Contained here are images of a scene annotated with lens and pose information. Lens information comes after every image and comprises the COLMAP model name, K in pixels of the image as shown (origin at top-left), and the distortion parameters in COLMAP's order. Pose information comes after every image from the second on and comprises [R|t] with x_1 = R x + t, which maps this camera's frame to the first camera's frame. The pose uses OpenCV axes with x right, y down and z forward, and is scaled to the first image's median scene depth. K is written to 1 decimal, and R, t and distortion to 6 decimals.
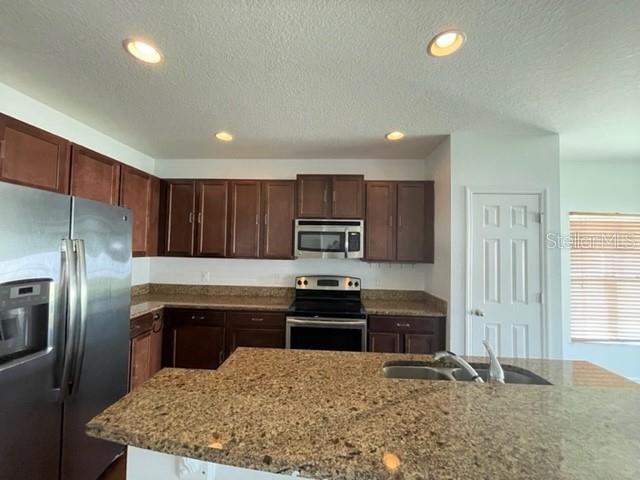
lens RADIAL K [[258.6, 0, 318.4], [0, 258.6, 239.9], [0, 0, 1]] dist [0.000171, 0.000326]
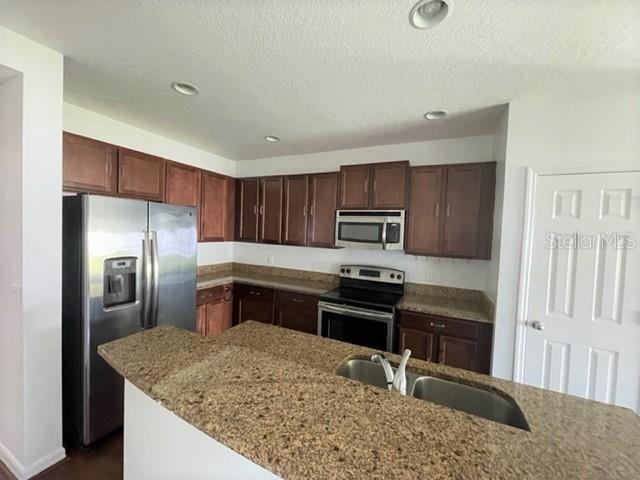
lens RADIAL K [[258.6, 0, 318.4], [0, 258.6, 239.9], [0, 0, 1]] dist [0.000171, 0.000326]
pose [[0.922313, 0.030066, -0.385273, 0.256458], [-0.007035, 0.998110, 0.061050, -0.024430], [0.386380, -0.053597, 0.920781, 0.007565]]
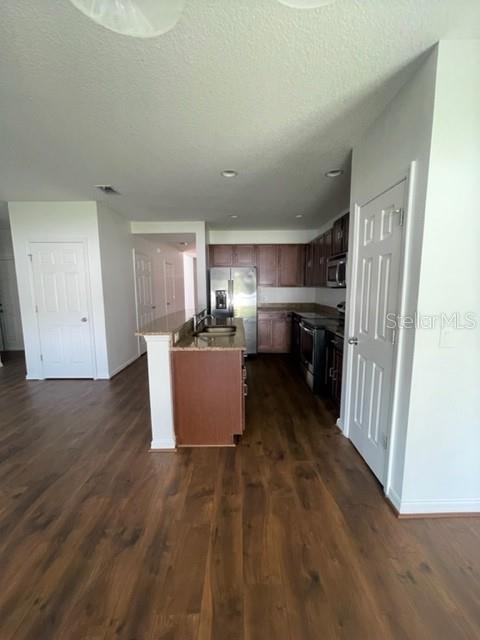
lens RADIAL K [[258.6, 0, 240.0], [0, 258.6, 320.0], [0, 0, 1]] dist [0.000171, 0.000326]
pose [[0.056597, 0.110925, -0.992216, 1.317602], [0.036902, 0.992897, 0.113106, 0.078129], [0.997715, -0.043016, 0.052102, 0.473055]]
